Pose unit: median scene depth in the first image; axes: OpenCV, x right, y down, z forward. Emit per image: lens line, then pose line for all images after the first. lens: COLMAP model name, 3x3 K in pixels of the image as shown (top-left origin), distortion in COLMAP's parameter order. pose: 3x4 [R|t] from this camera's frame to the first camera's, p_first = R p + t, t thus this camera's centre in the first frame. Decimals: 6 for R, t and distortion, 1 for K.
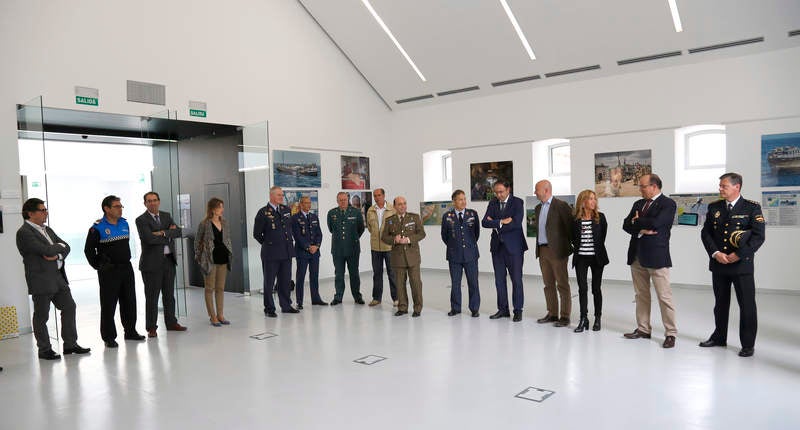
lens RADIAL K [[551.0, 0, 397.6], [0, 551.0, 238.4], [0, 0, 1]] dist [-0.102510, 0.066235]
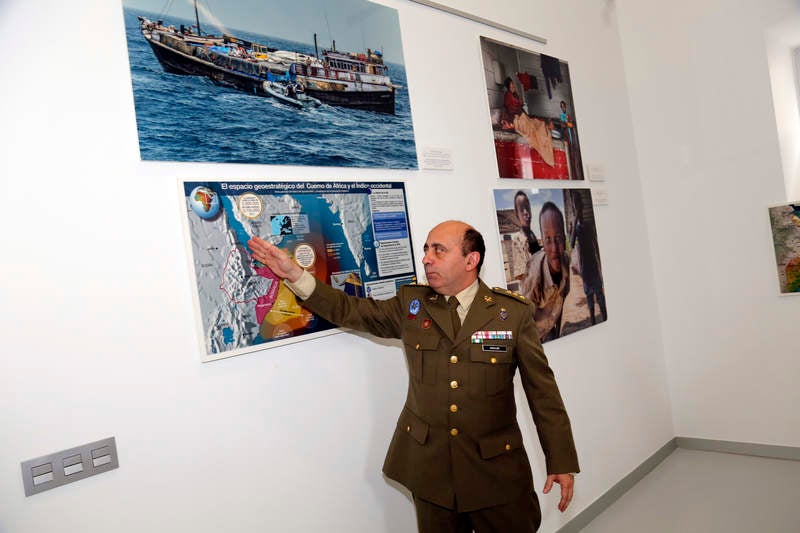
lens RADIAL K [[625.3, 0, 400.0], [0, 625.3, 266.5], [0, 0, 1]] dist [-0.058619, 0.008345]
pose [[0.990507, -0.108696, -0.084146, -0.137234], [0.103711, 0.992703, -0.061513, -0.044162], [0.090218, 0.052202, 0.994553, 0.808509]]
